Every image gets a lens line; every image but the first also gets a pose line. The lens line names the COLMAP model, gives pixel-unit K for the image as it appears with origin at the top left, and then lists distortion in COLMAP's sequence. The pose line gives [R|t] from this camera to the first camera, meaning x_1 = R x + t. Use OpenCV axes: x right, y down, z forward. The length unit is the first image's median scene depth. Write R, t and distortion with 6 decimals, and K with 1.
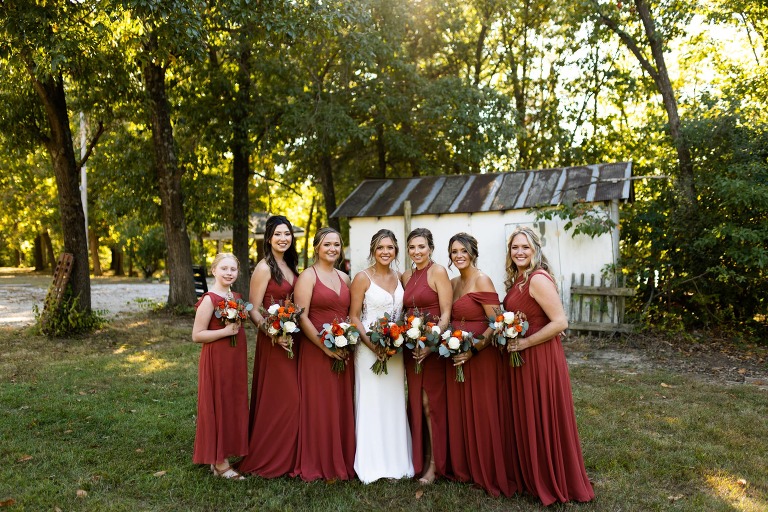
lens RADIAL K [[725.3, 0, 387.5], [0, 725.3, 268.2], [0, 0, 1]] dist [-0.002770, 0.002900]
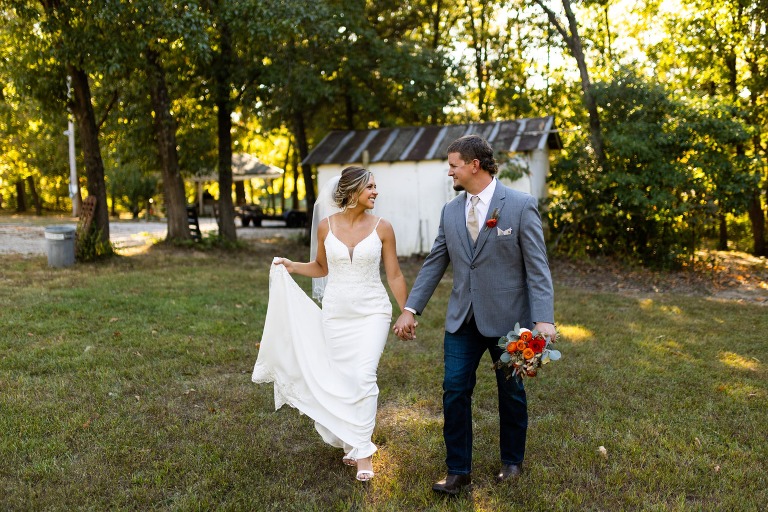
lens RADIAL K [[739.3, 0, 378.8], [0, 739.3, 259.2], [0, 0, 1]] dist [0.005615, 0.009966]
pose [[0.999872, -0.005469, 0.015023, 0.027043], [0.004414, 0.997578, 0.069415, 0.001418], [-0.015366, -0.069340, 0.997475, -0.210445]]
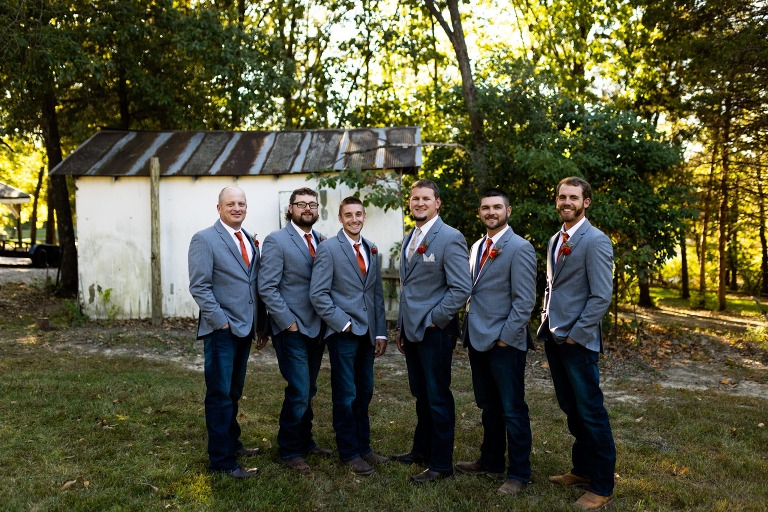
lens RADIAL K [[739.3, 0, 378.8], [0, 739.3, 259.2], [0, 0, 1]] dist [0.005615, 0.009966]
pose [[0.949789, 0.009064, 0.312759, 0.007356], [-0.015592, 0.999710, 0.018377, -0.001398], [-0.312502, -0.022330, 0.949655, 0.145634]]
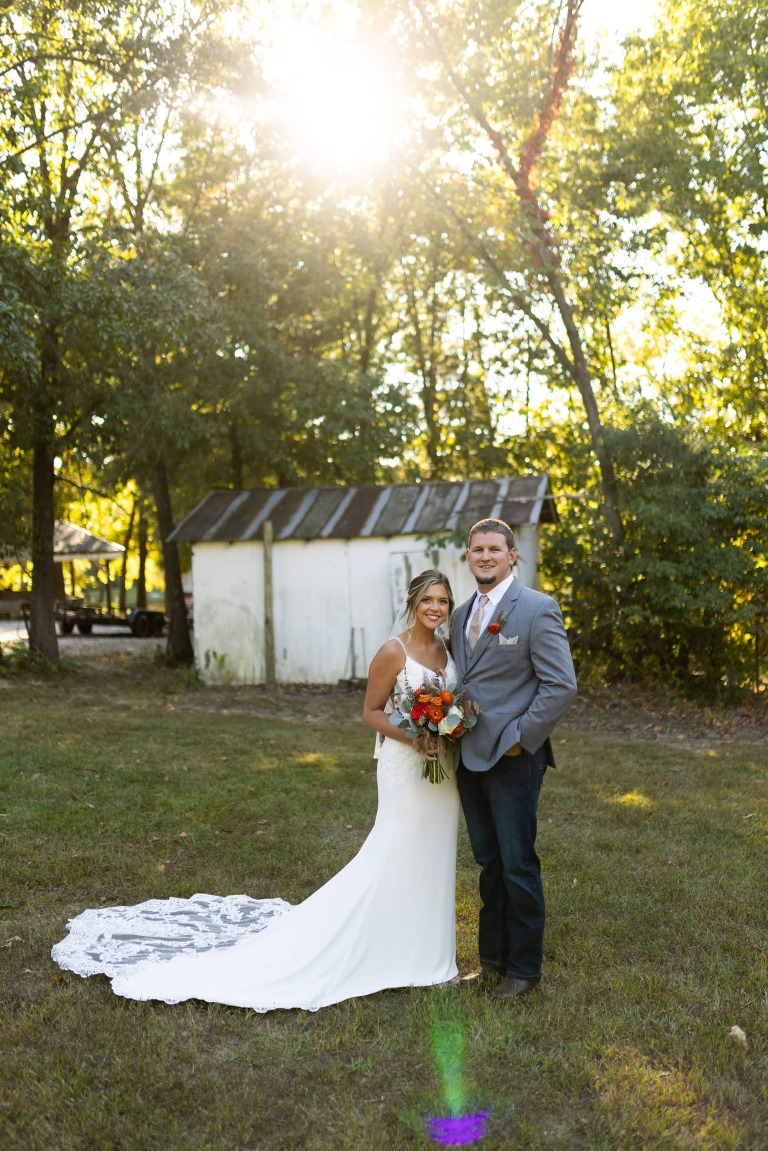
lens RADIAL K [[1108.1, 0, 398.8], [0, 1108.1, 576.9], [0, 0, 1]] dist [0.005615, 0.009966]
pose [[0.990902, 0.004196, 0.134522, 0.006250], [-0.000904, 0.999699, -0.024526, -0.003436], [-0.134585, 0.024181, 0.990607, -0.179805]]
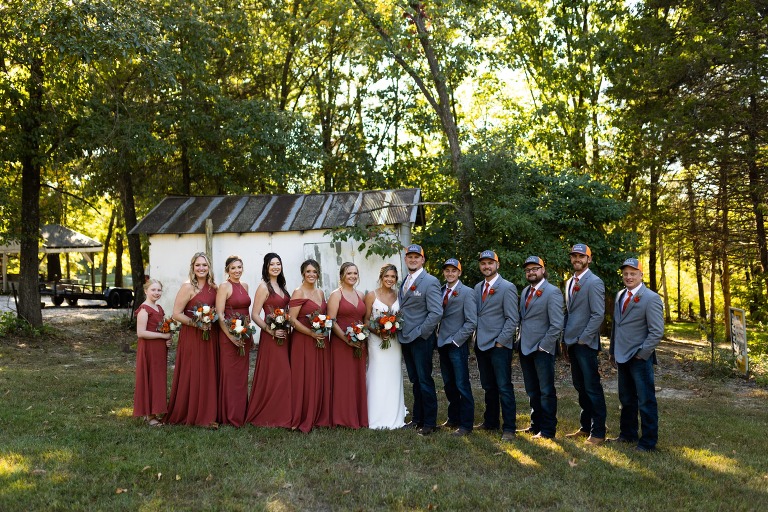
lens RADIAL K [[730.1, 0, 386.1], [0, 730.1, 260.7], [0, 0, 1]] dist [0.006967, 0.002649]
pose [[0.967782, 0.011769, 0.251514, 0.009797], [-0.003323, 0.999417, -0.033981, -0.000556], [-0.251767, 0.032051, 0.967257, -0.044730]]
